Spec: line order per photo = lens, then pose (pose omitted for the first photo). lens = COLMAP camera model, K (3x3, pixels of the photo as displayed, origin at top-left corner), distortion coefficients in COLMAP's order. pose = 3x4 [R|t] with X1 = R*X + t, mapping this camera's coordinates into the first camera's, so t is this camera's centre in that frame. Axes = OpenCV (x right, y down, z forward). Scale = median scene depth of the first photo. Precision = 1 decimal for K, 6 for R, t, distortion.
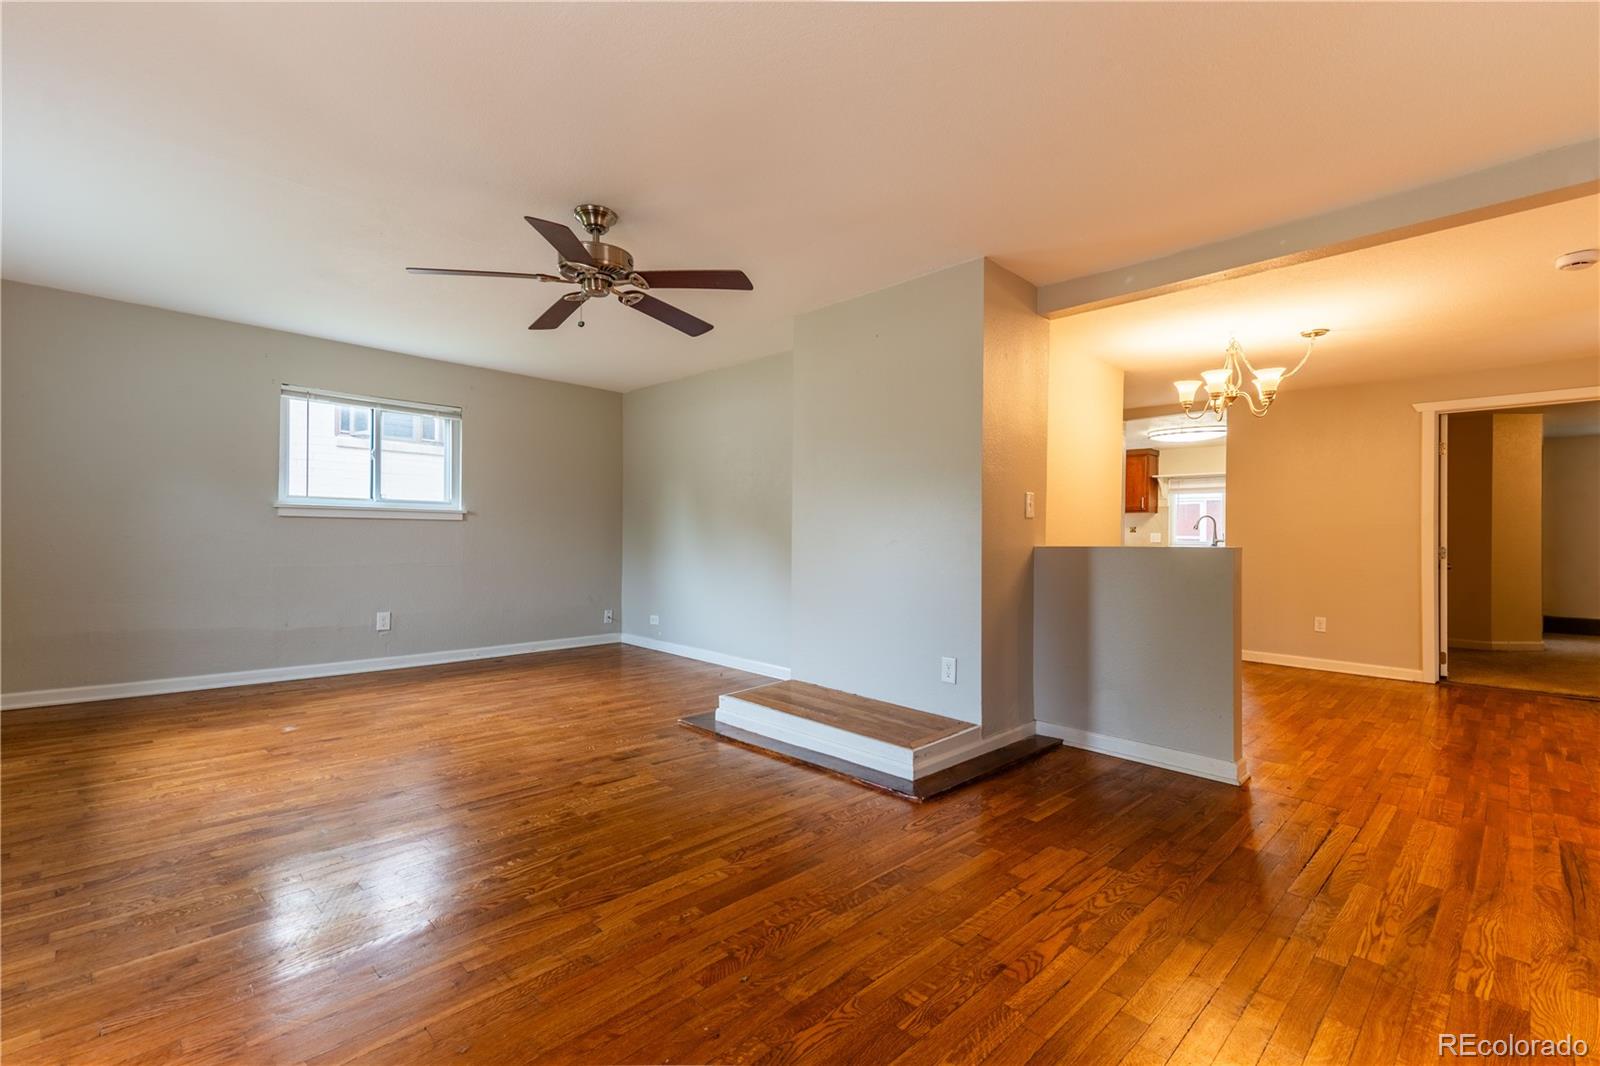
lens RADIAL K [[698.7, 0, 800.0], [0, 698.7, 533.0], [0, 0, 1]] dist [0.012331, -0.000392]
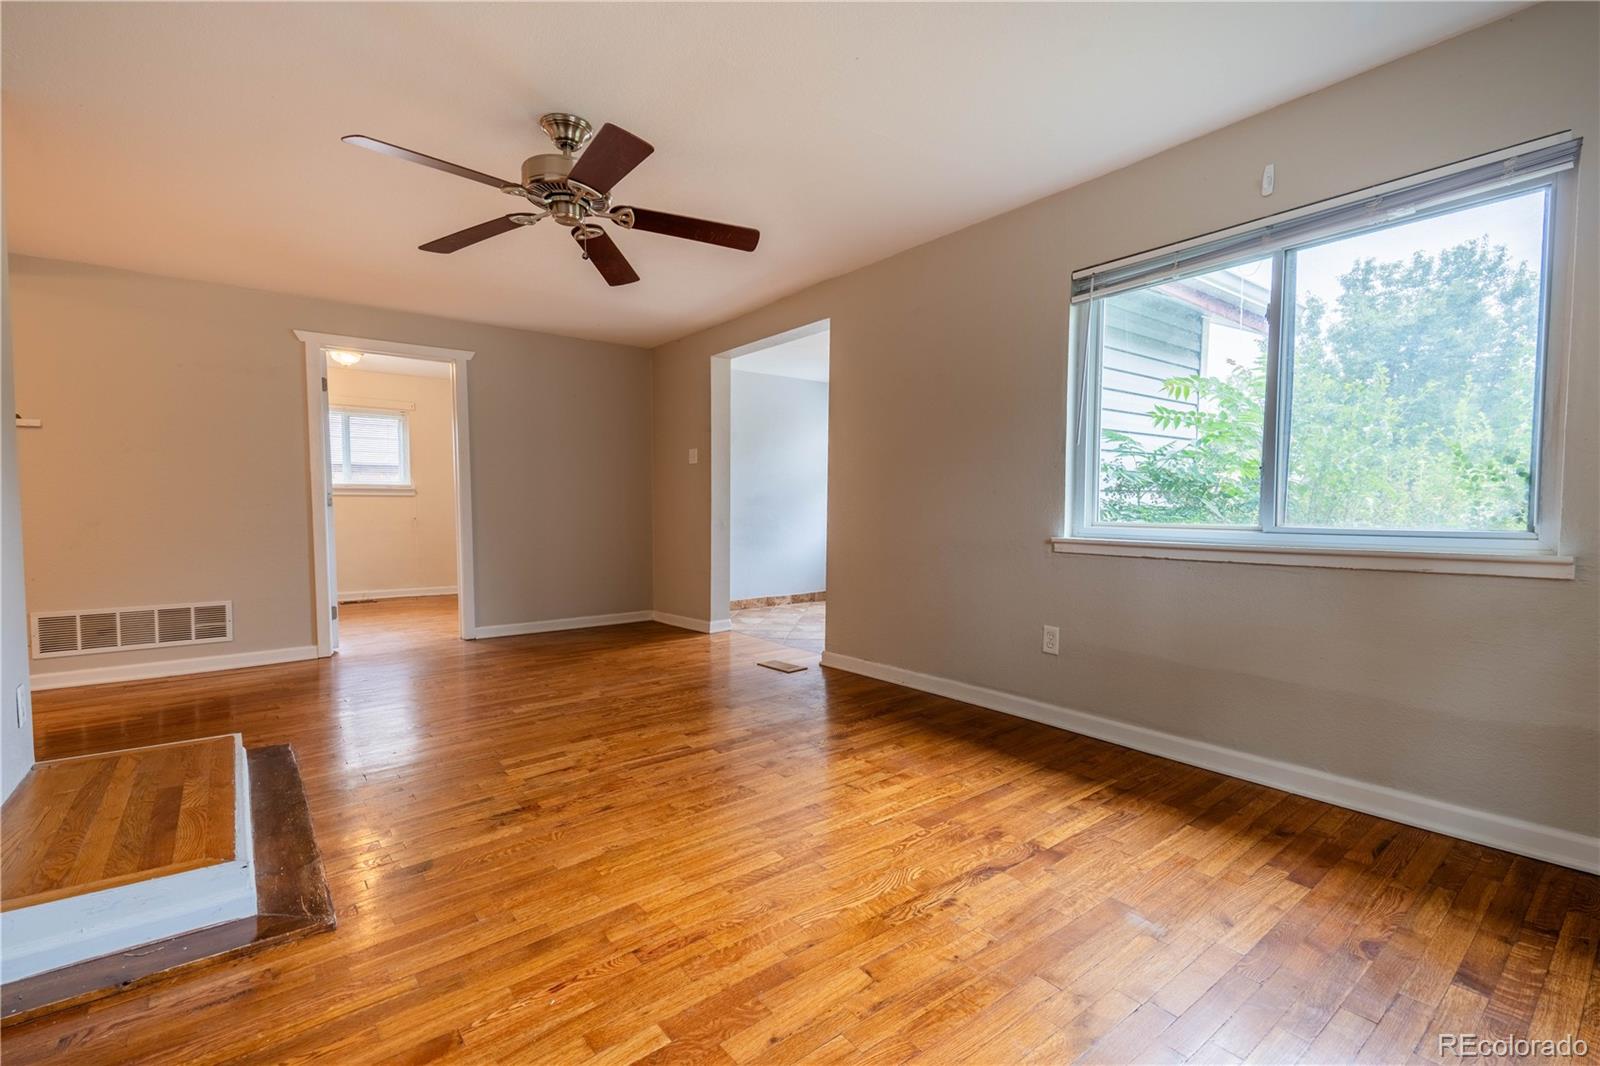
lens RADIAL K [[698.7, 0, 800.0], [0, 698.7, 533.0], [0, 0, 1]] dist [0.012331, -0.000392]
pose [[-0.994591, -0.016386, 0.102572, -0.799260], [-0.012539, 0.999198, 0.038034, 0.000817], [-0.103113, 0.036542, -0.993998, 2.205450]]
